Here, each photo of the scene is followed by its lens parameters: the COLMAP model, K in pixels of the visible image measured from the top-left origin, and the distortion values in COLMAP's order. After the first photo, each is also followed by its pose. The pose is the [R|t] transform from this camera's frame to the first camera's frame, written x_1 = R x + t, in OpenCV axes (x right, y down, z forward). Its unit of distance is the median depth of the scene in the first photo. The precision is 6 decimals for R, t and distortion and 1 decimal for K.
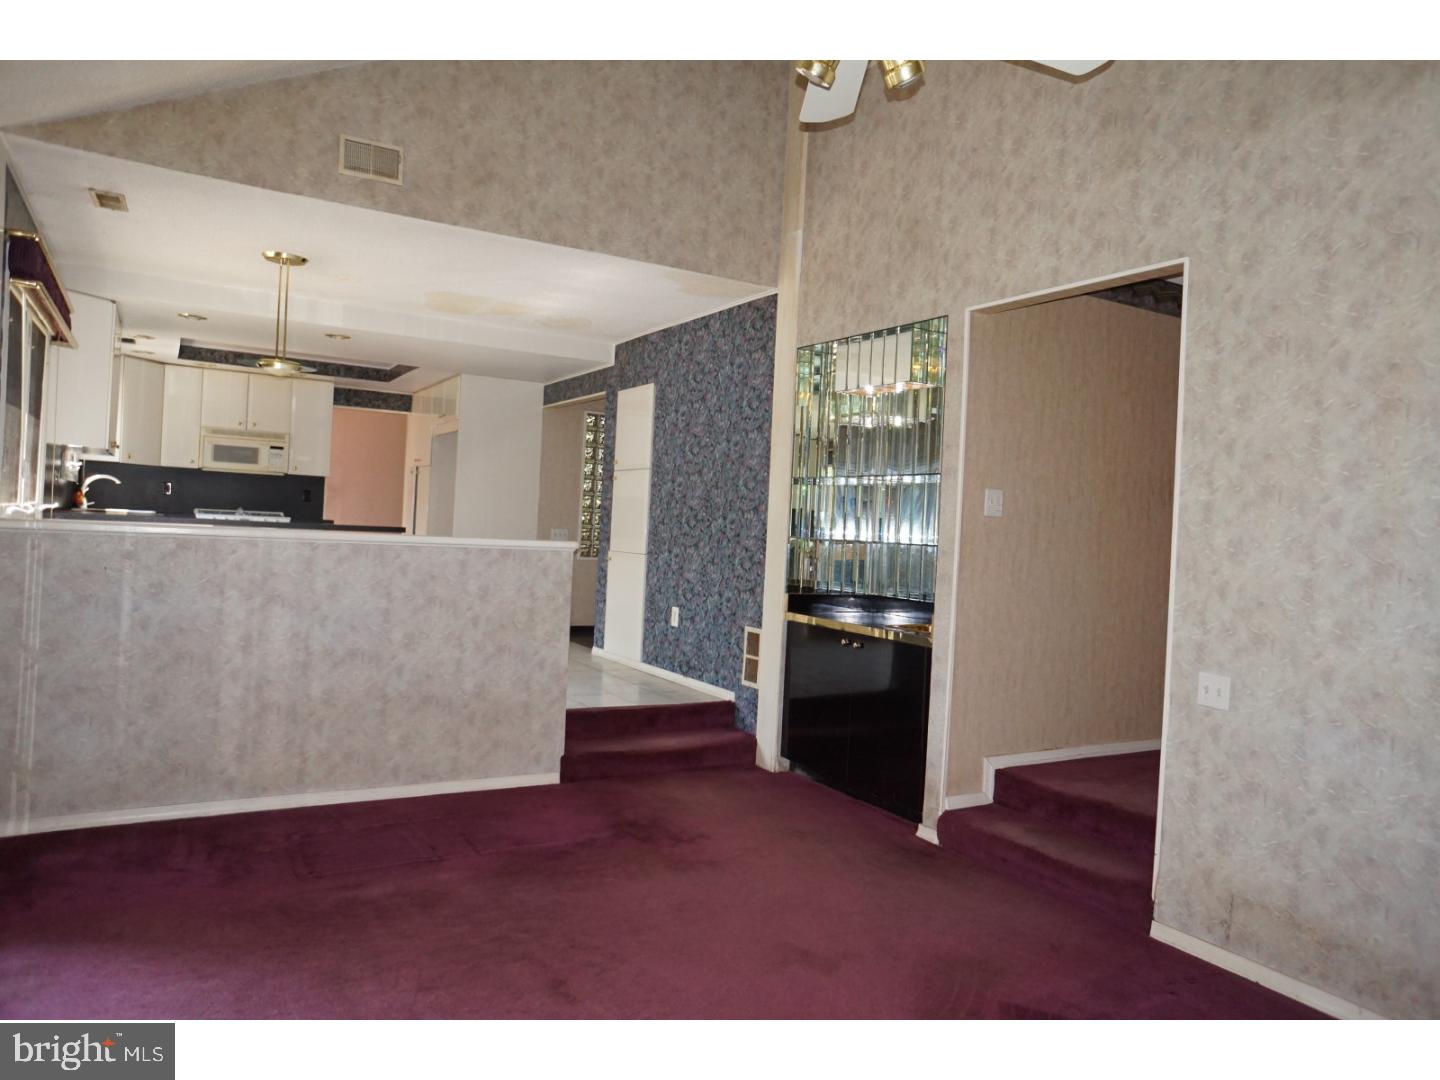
lens RADIAL K [[989.5, 0, 722.2], [0, 989.5, 534.7], [0, 0, 1]] dist [-0.032329, 0.060708]
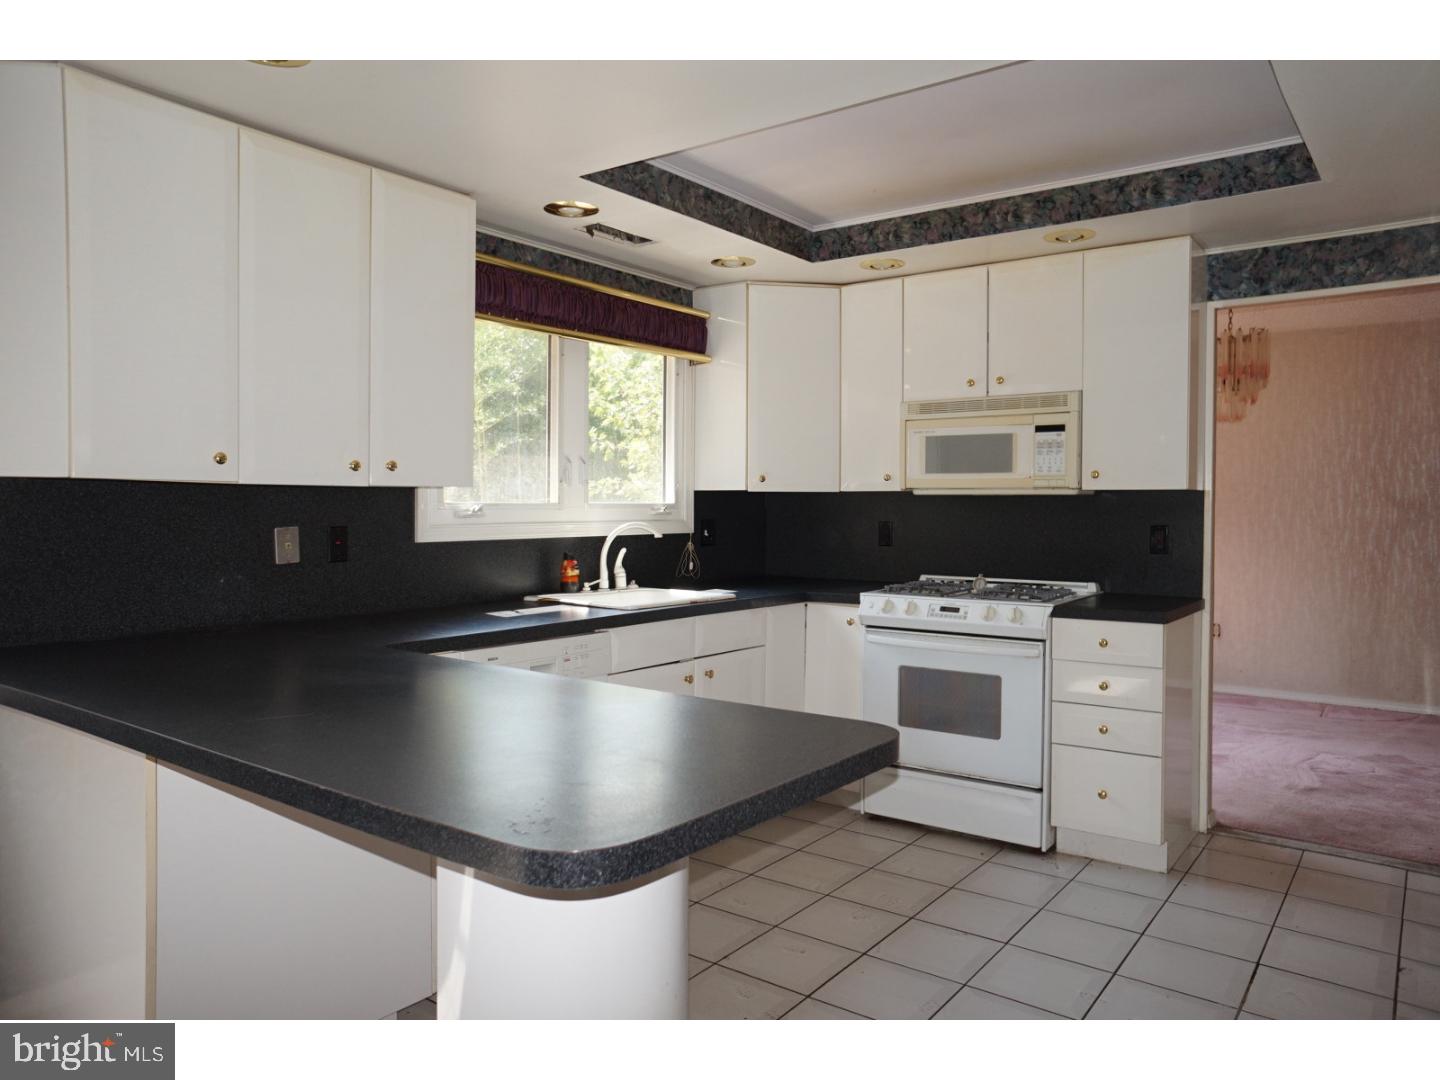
lens RADIAL K [[989.5, 0, 722.2], [0, 989.5, 534.7], [0, 0, 1]] dist [-0.032329, 0.060708]
pose [[0.402330, -0.021693, -0.915238, -0.130712], [0.010422, 0.999763, -0.019115, -0.037522], [0.915436, -0.001848, 0.402460, 0.715356]]
